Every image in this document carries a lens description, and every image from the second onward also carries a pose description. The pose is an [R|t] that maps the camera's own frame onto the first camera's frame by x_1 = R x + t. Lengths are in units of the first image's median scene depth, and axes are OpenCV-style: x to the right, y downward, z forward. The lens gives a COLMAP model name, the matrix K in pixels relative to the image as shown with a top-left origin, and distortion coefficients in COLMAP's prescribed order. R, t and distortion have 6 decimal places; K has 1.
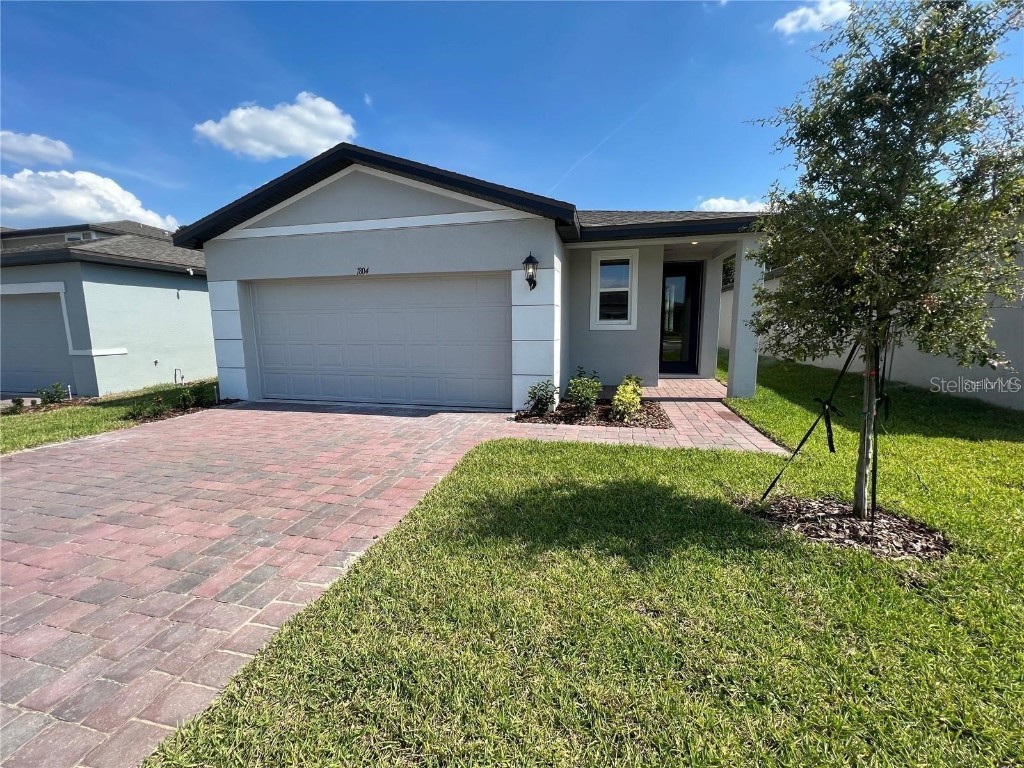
lens RADIAL K [[407.8, 0, 511.2], [0, 407.8, 386.2], [0, 0, 1]] dist [0.000649, 0.000116]
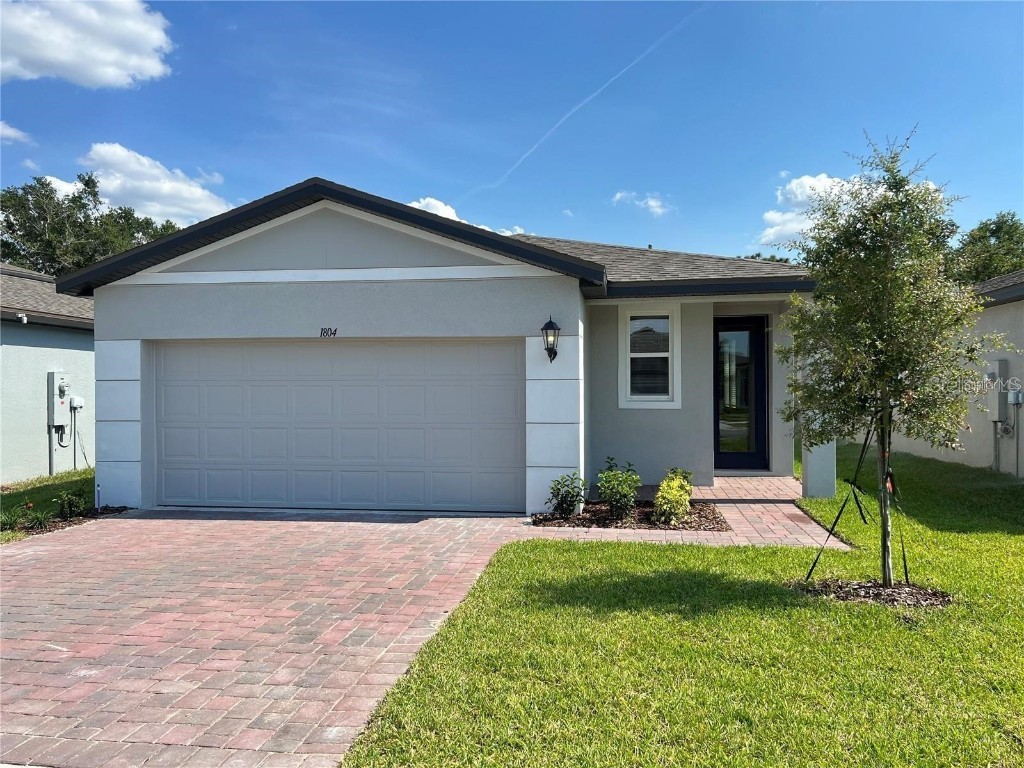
lens RADIAL K [[763.6, 0, 509.0], [0, 763.6, 385.0], [0, 0, 1]] dist [0.069487, -0.003070]
pose [[0.997298, 0.006574, 0.073162, -0.142176], [0.004820, 0.987984, -0.154480, 0.043929], [-0.073299, 0.154415, 0.985283, -0.472892]]
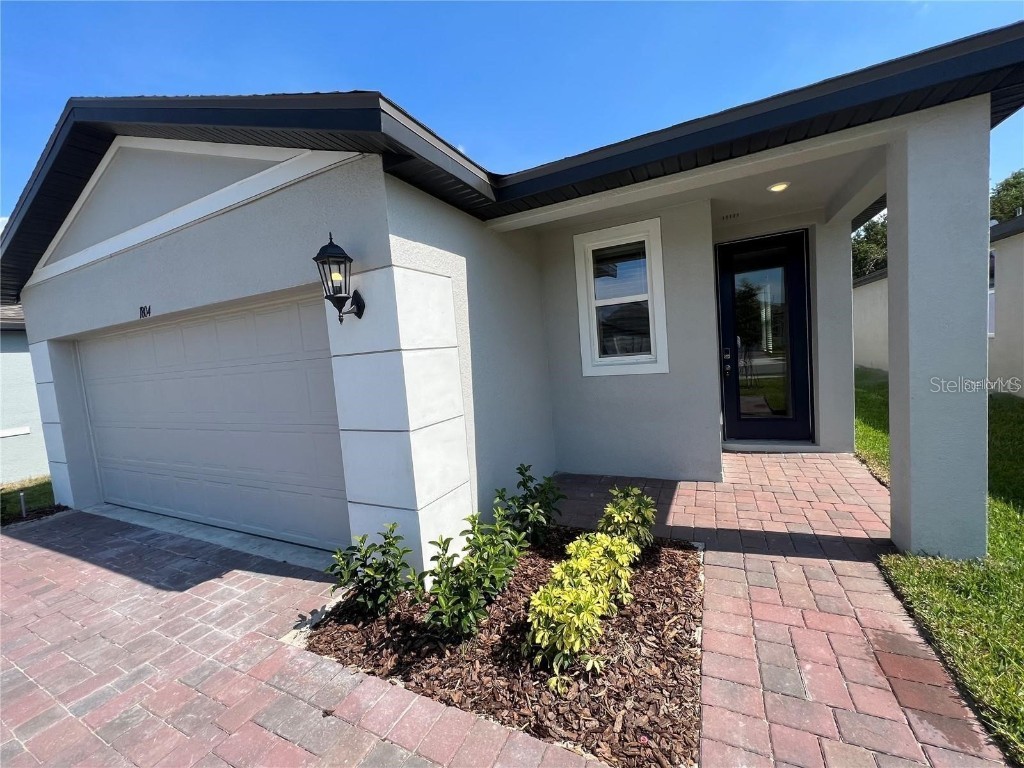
lens RADIAL K [[407.8, 0, 511.2], [0, 407.8, 386.2], [0, 0, 1]] dist [0.000649, 0.000116]
pose [[0.971365, -0.049781, -0.232317, 0.309627], [0.036847, 0.997537, -0.059687, -0.129299], [0.234716, 0.049418, 0.970807, 0.598593]]
